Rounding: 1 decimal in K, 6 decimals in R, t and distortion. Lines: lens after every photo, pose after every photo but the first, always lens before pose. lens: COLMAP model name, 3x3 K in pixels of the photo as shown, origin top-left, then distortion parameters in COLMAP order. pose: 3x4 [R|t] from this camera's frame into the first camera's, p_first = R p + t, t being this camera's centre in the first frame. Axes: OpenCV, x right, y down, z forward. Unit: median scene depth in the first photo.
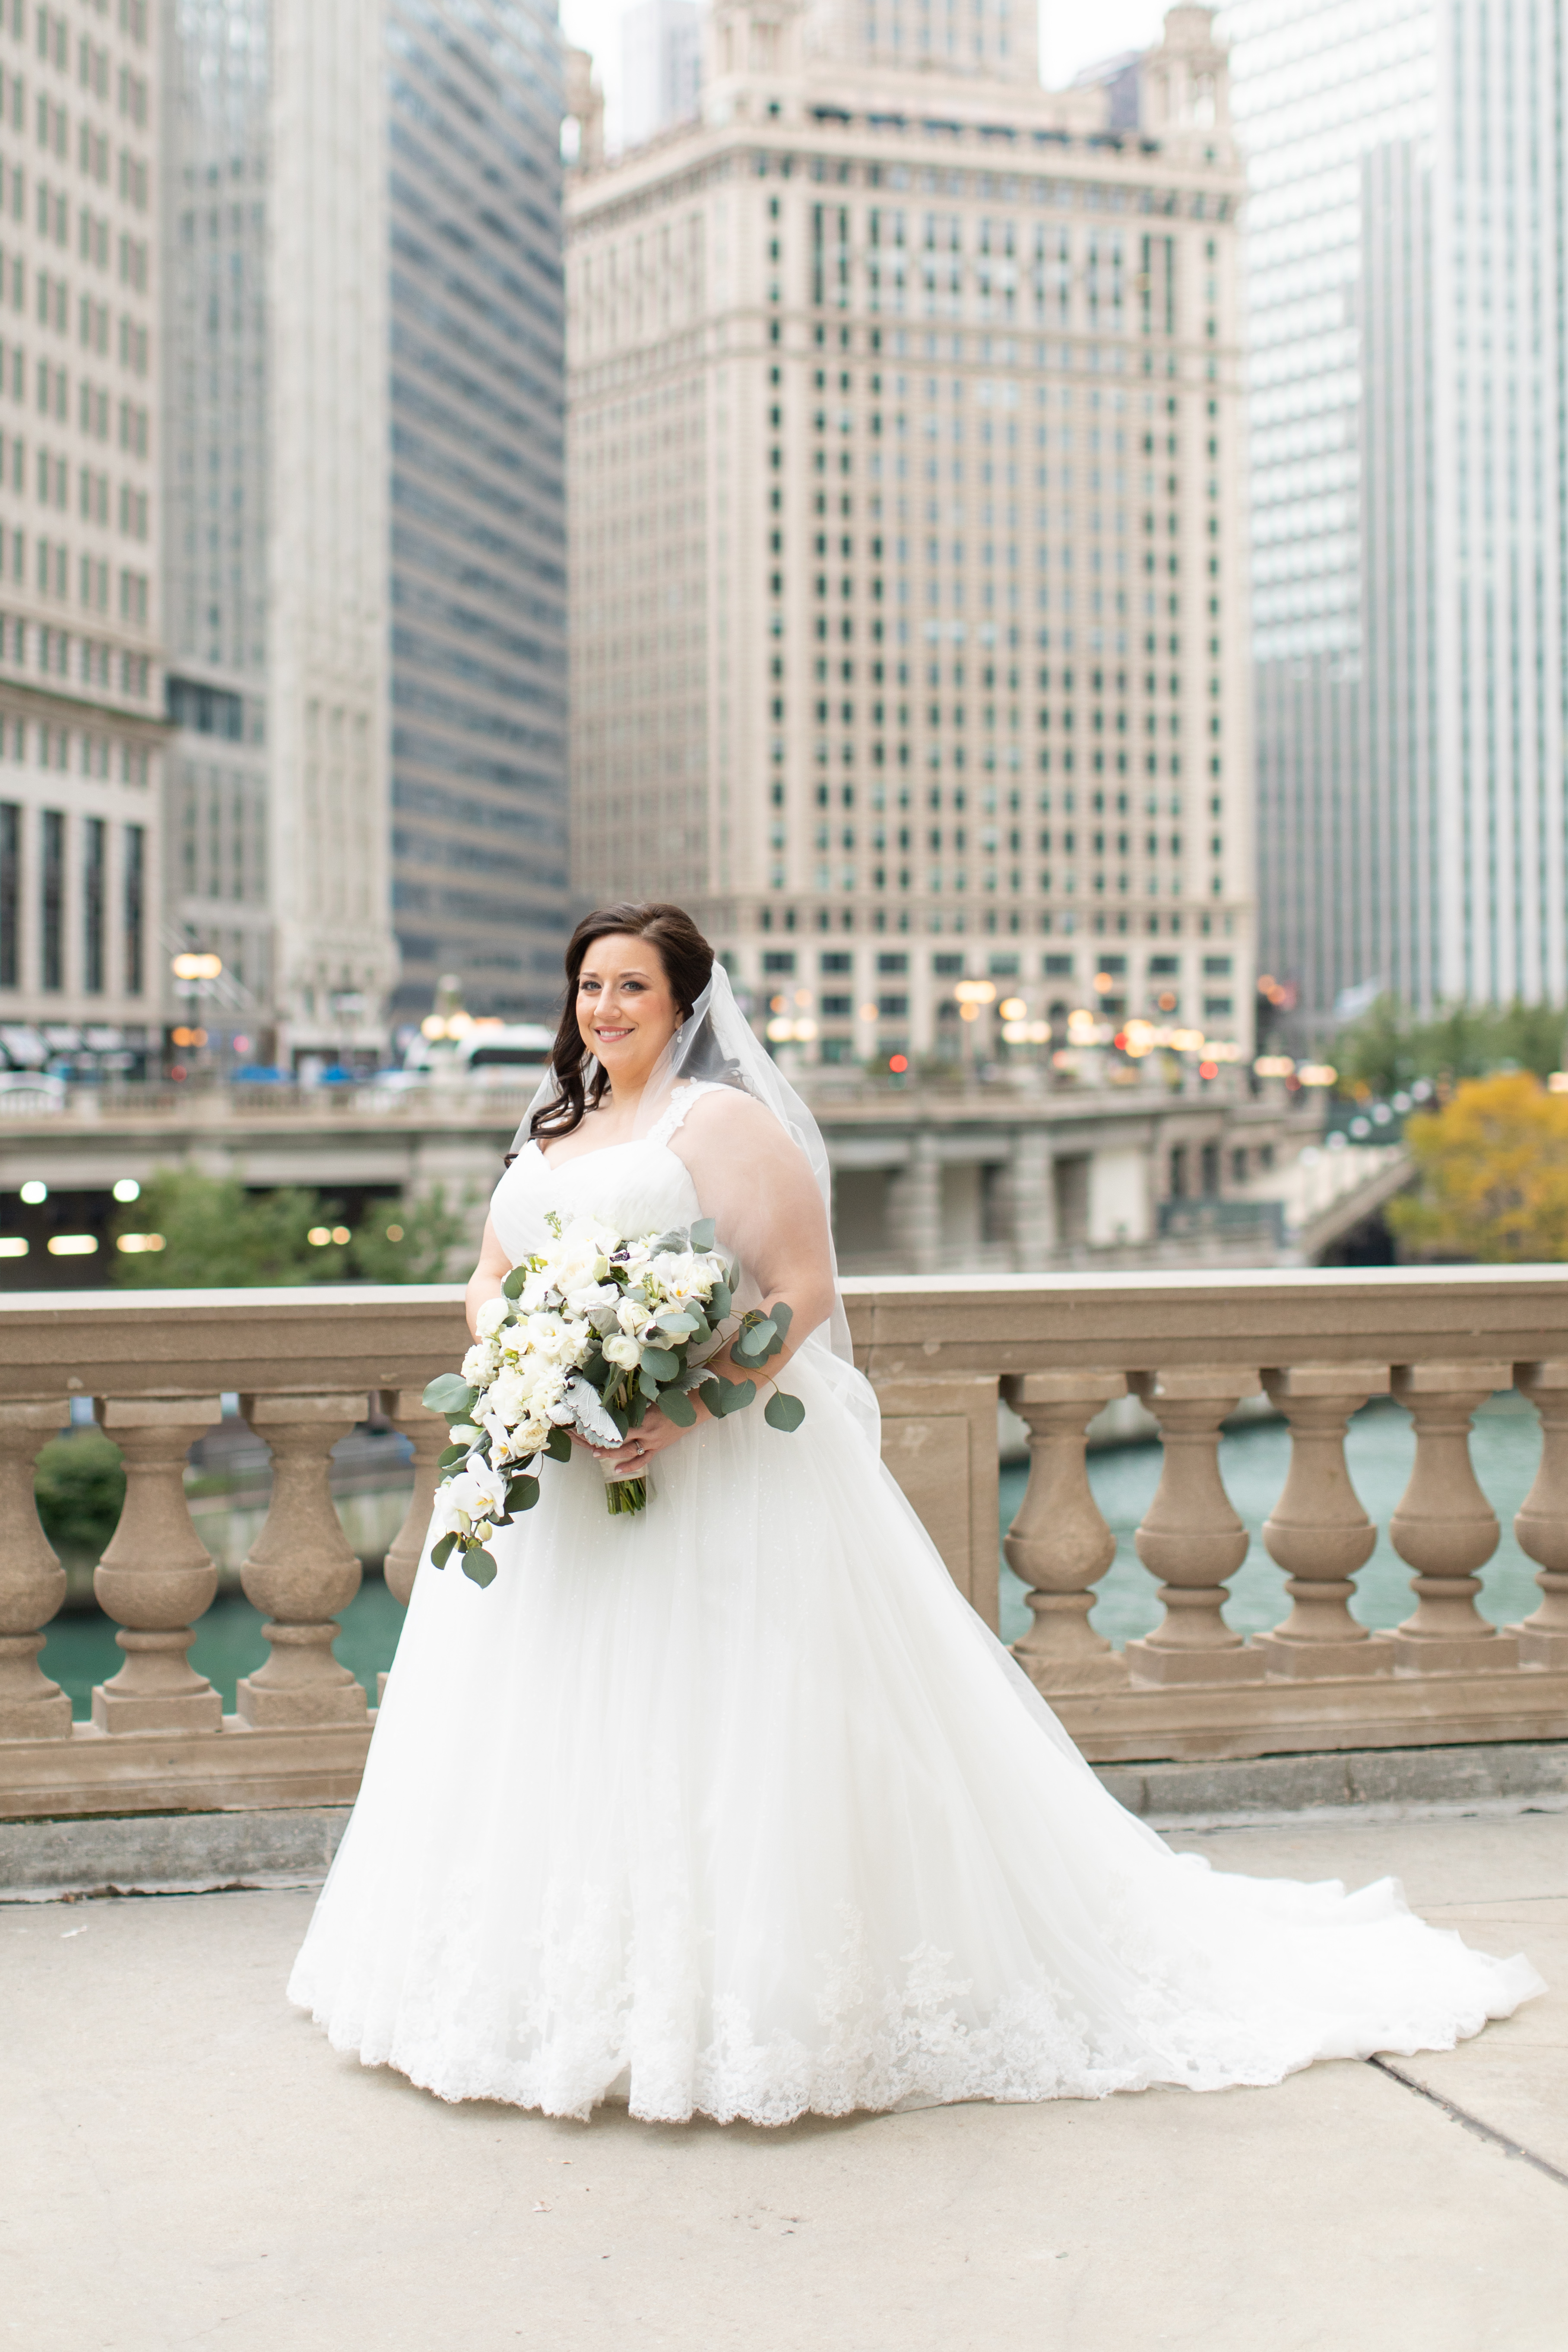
lens RADIAL K [[4614.6, 0, 659.6], [0, 4614.6, 996.8], [0, 0, 1]] dist [0.057387, 0.000000]
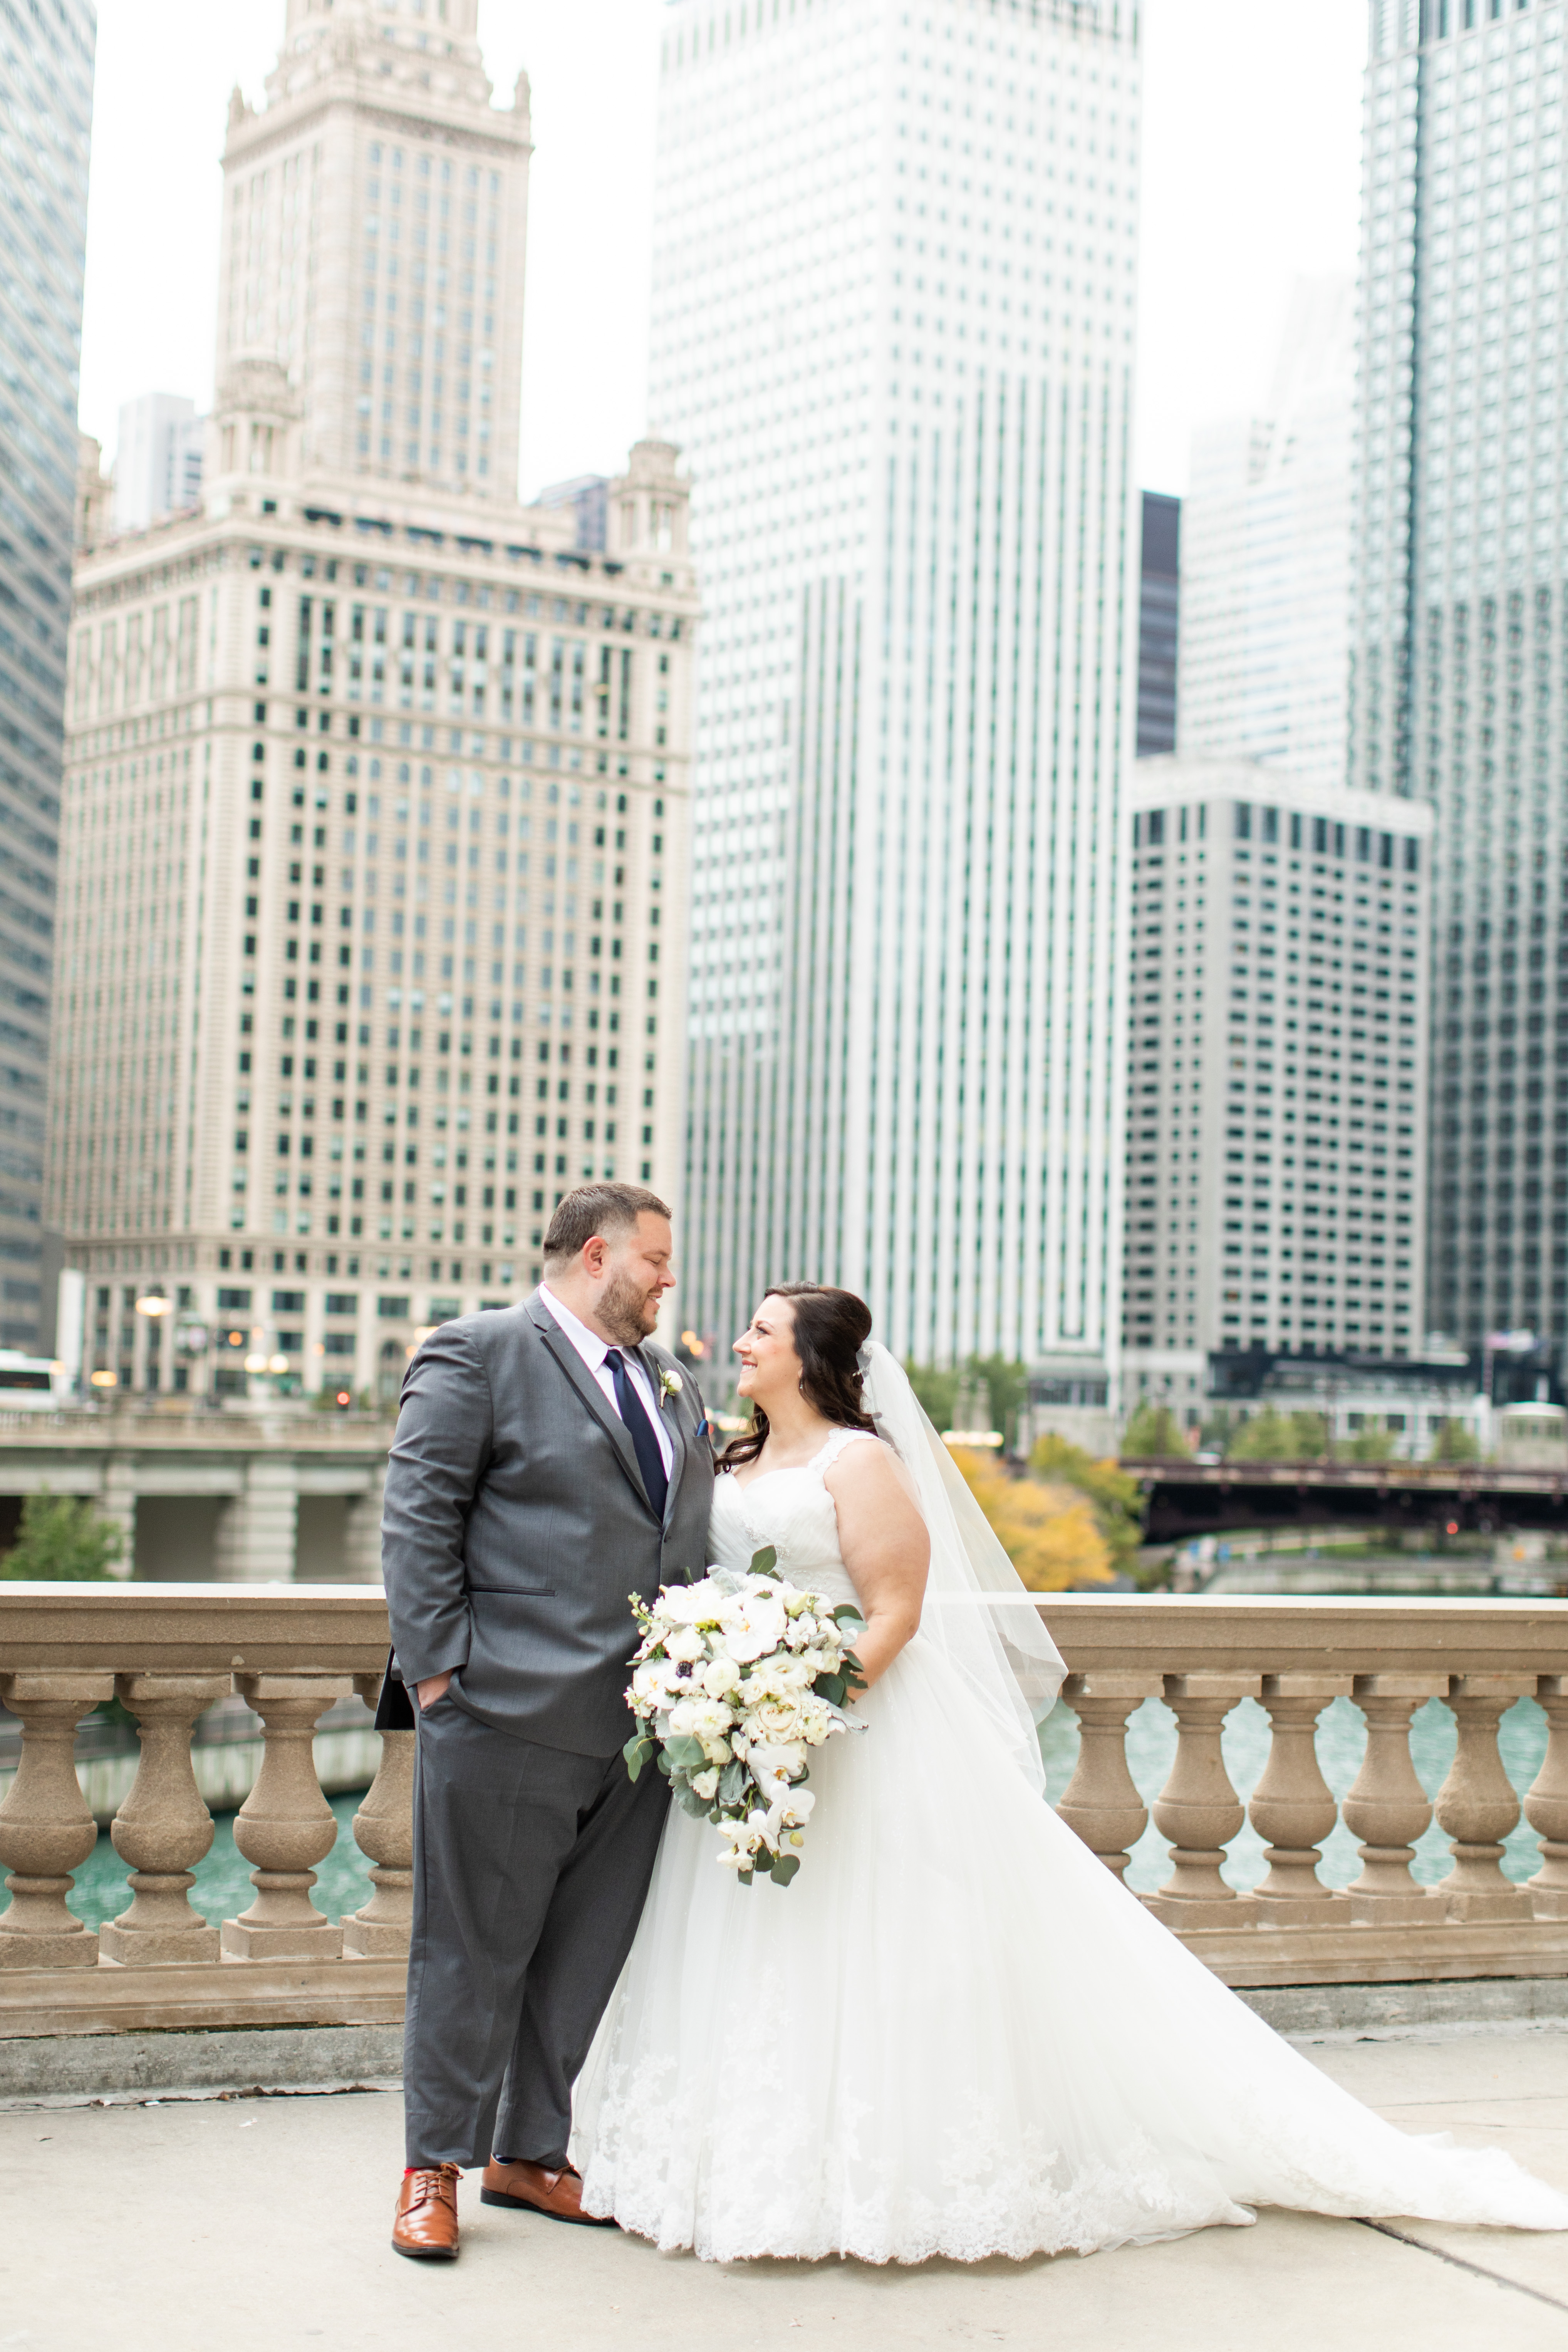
lens RADIAL K [[4615.0, 0, 669.7], [0, 4615.0, 1067.8], [0, 0, 1]] dist [0.057387, 0.000000]
pose [[0.980128, 0.050185, 0.191911, -0.243083], [-0.039266, 0.997409, -0.060284, -0.001311], [-0.194440, 0.051550, 0.979559, -0.188947]]
